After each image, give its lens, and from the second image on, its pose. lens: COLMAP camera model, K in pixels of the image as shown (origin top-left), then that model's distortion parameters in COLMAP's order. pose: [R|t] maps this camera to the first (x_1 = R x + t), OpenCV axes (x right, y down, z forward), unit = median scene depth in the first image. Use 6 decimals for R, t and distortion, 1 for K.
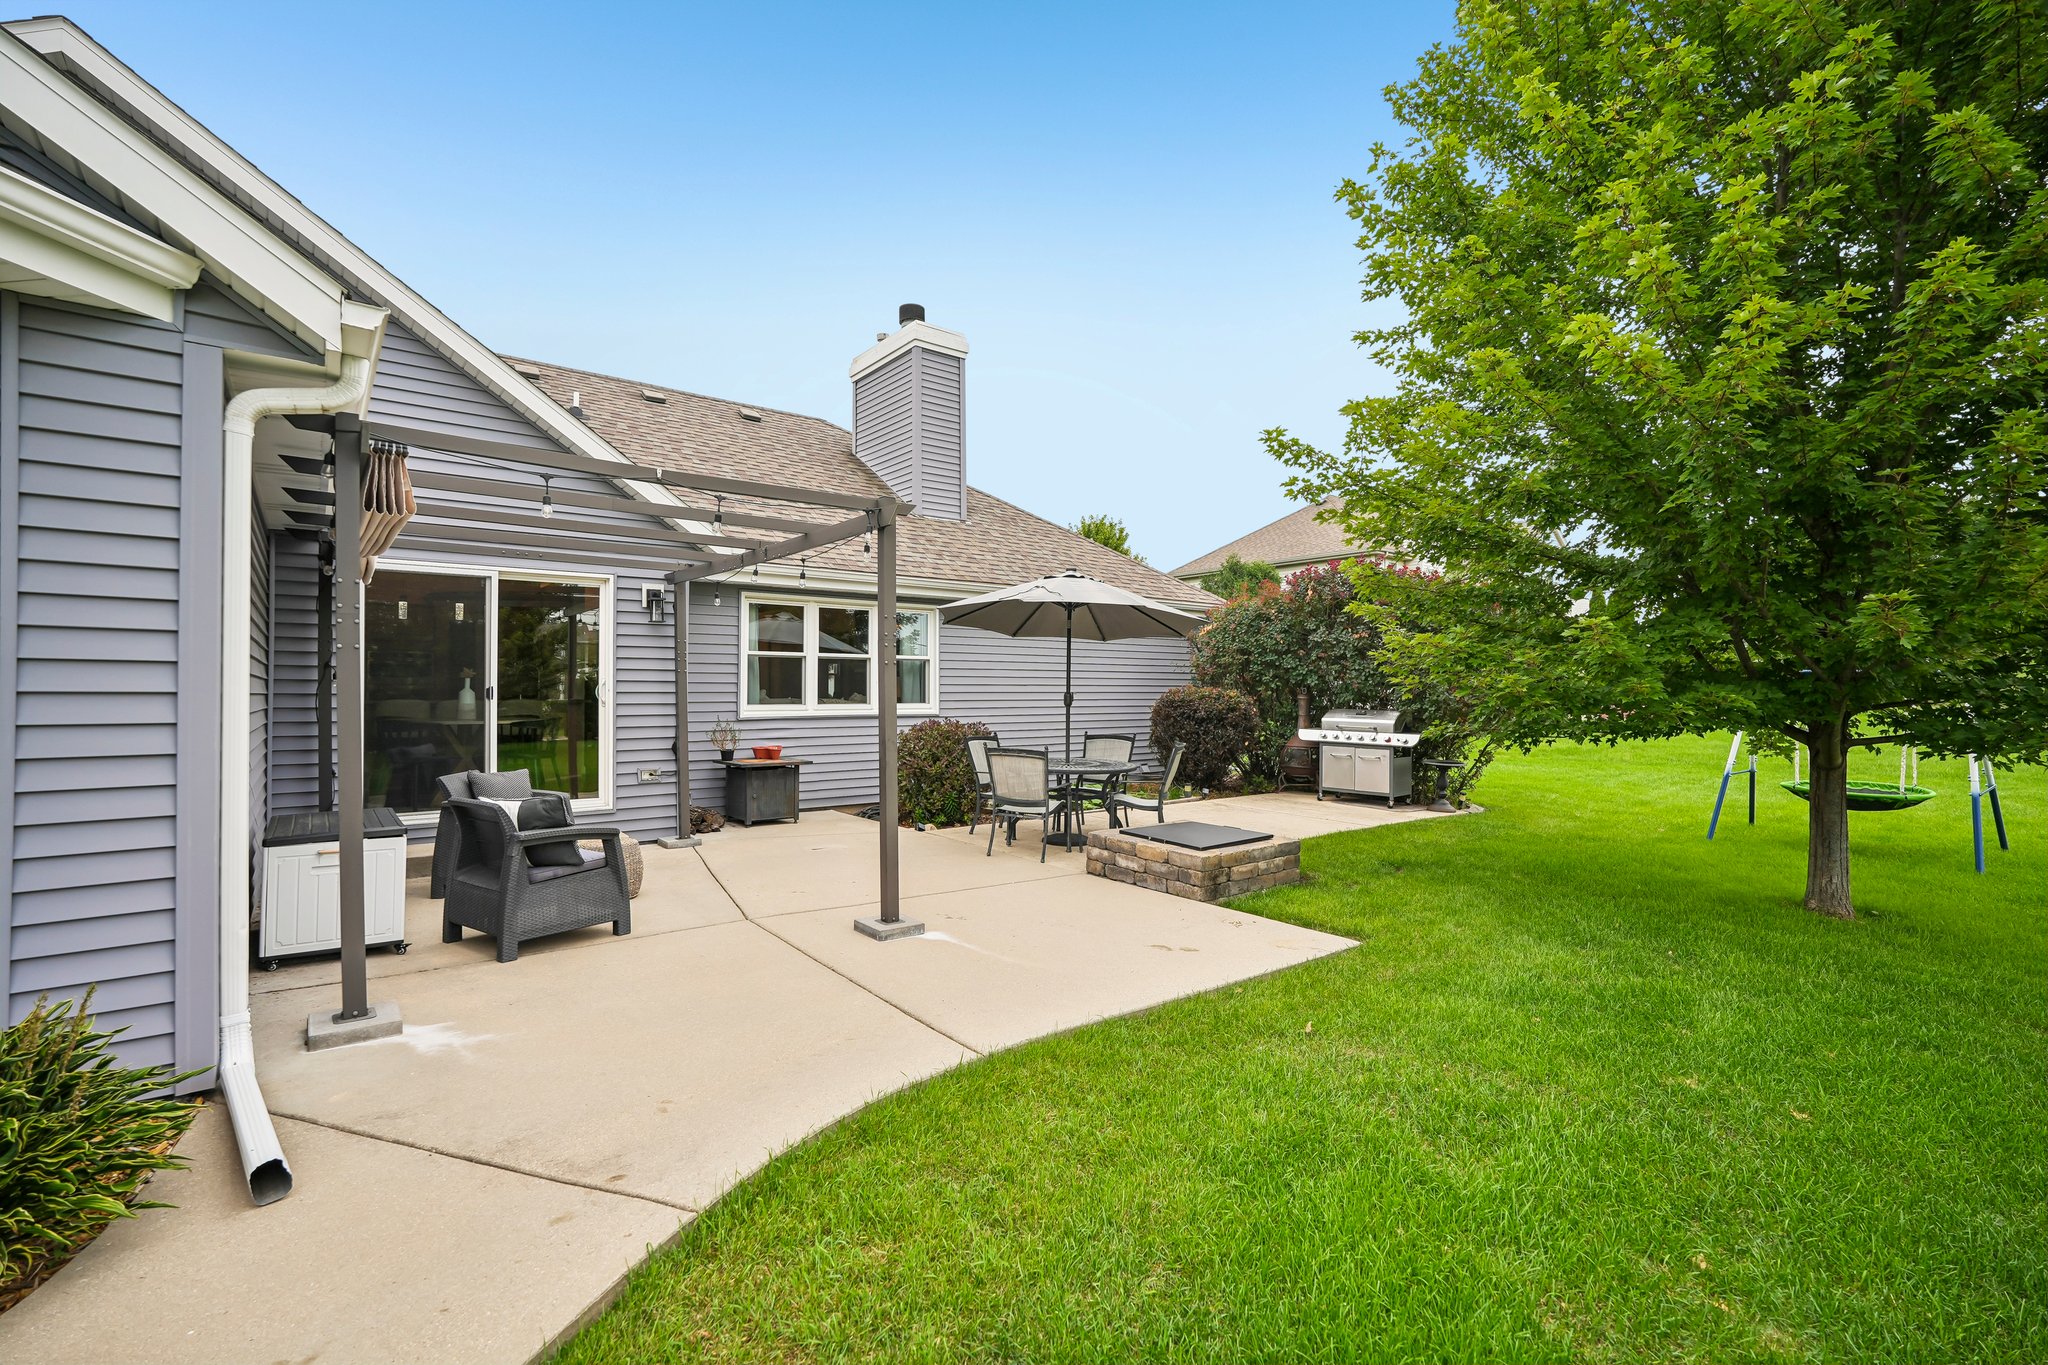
lens RADIAL K [[983.6, 0, 1020.1], [0, 983.6, 690.6], [0, 0, 1]] dist [-0.003633, -0.000149]
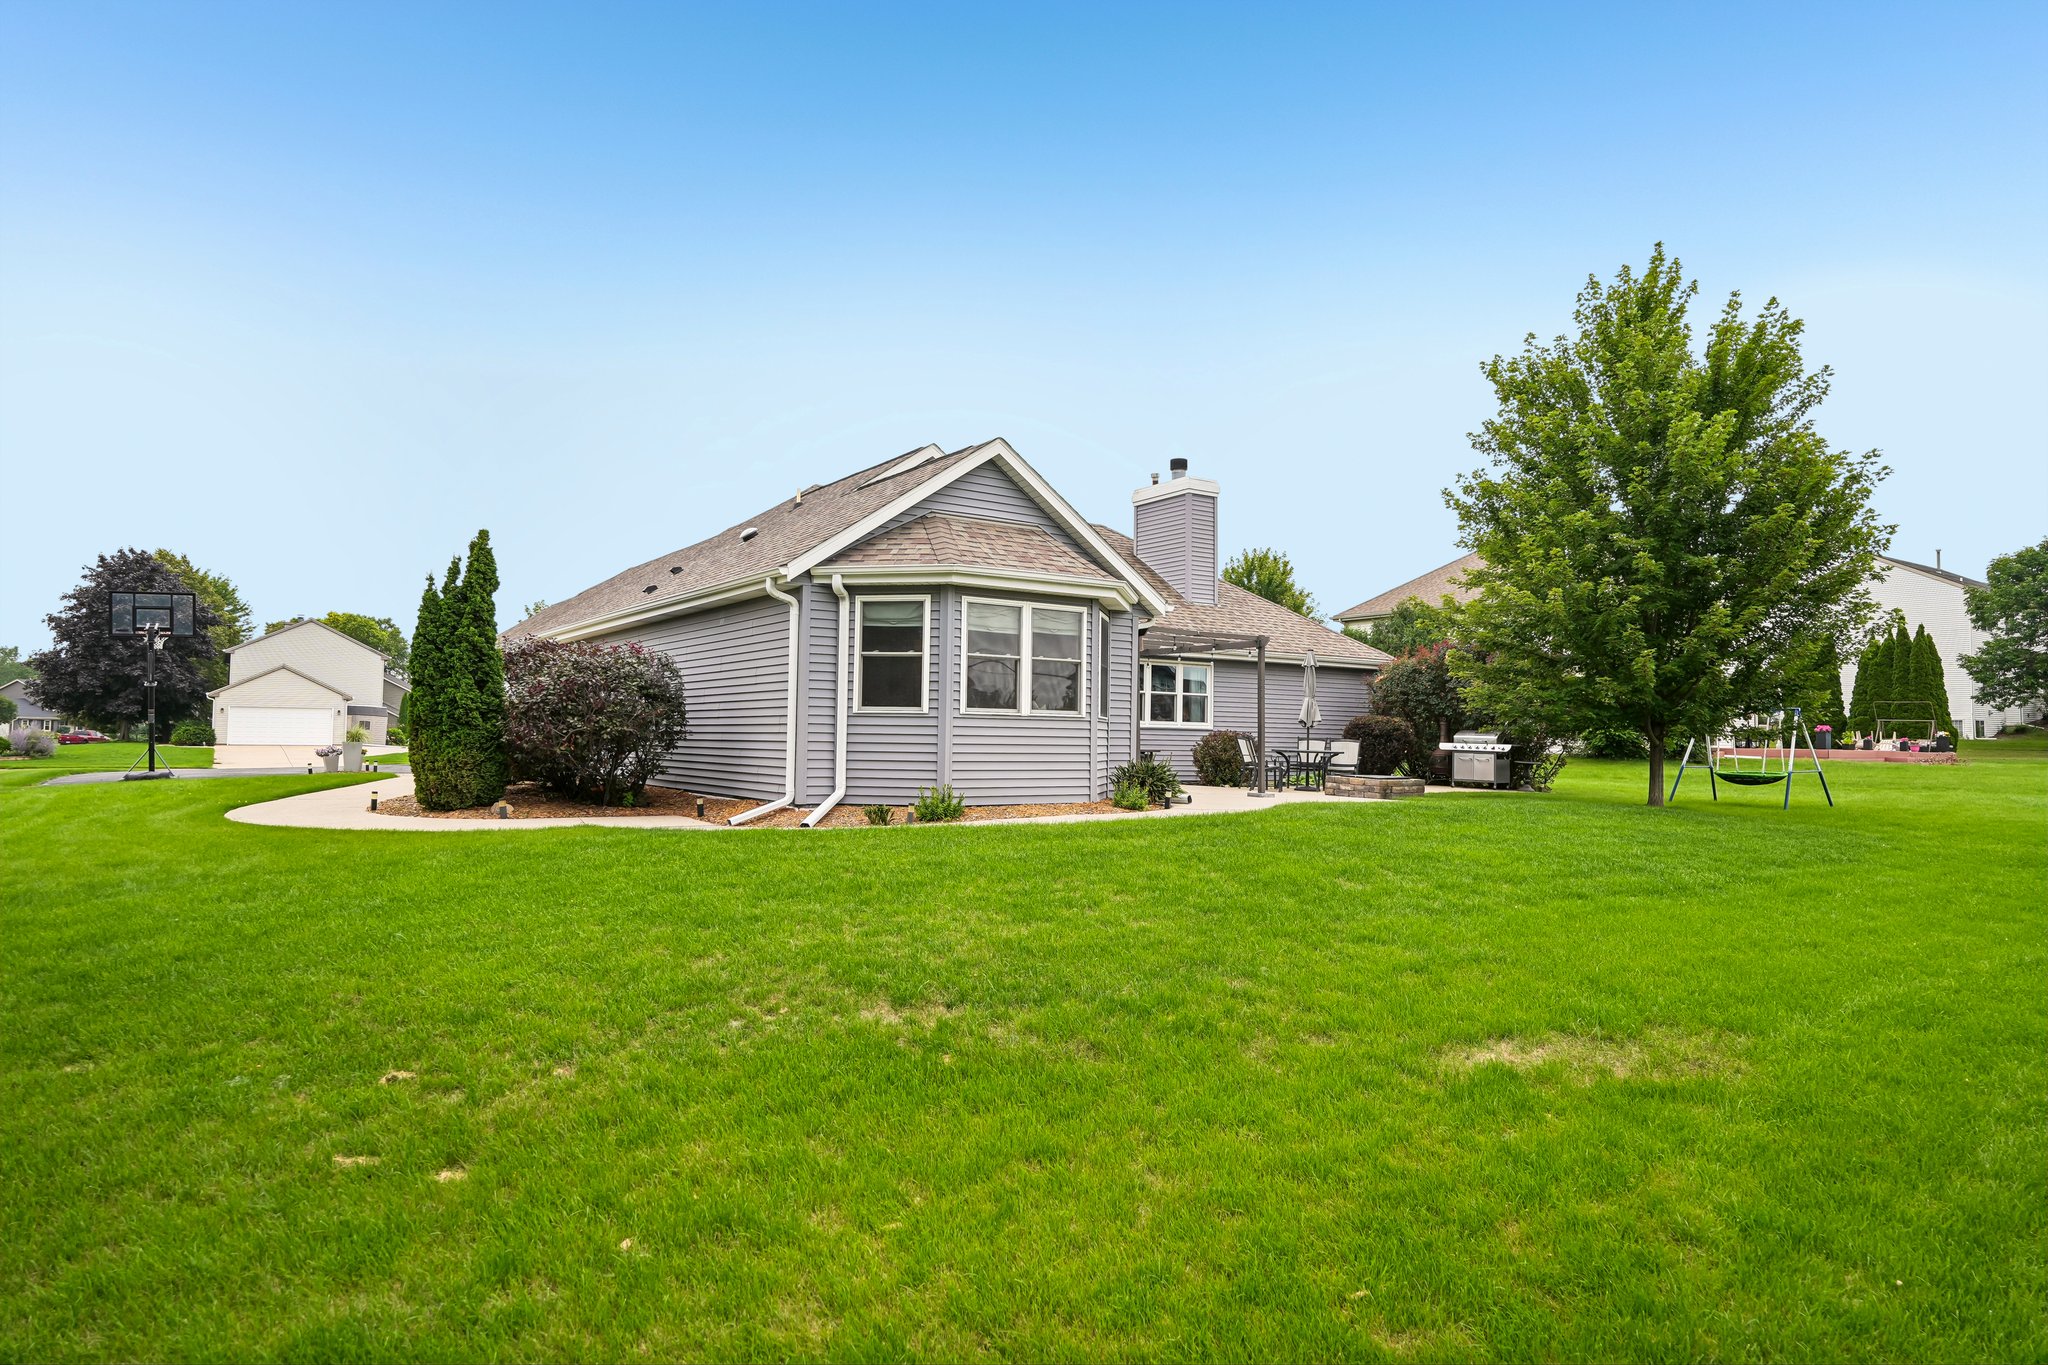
lens RADIAL K [[1235.5, 0, 1027.2], [0, 1235.5, 672.9], [0, 0, 1]] dist [-0.005865, -0.000306]
pose [[0.996168, 0.011384, -0.086714, -0.202955], [-0.015822, 0.998590, -0.050666, 0.037669], [0.086015, 0.051844, 0.994944, -1.023366]]
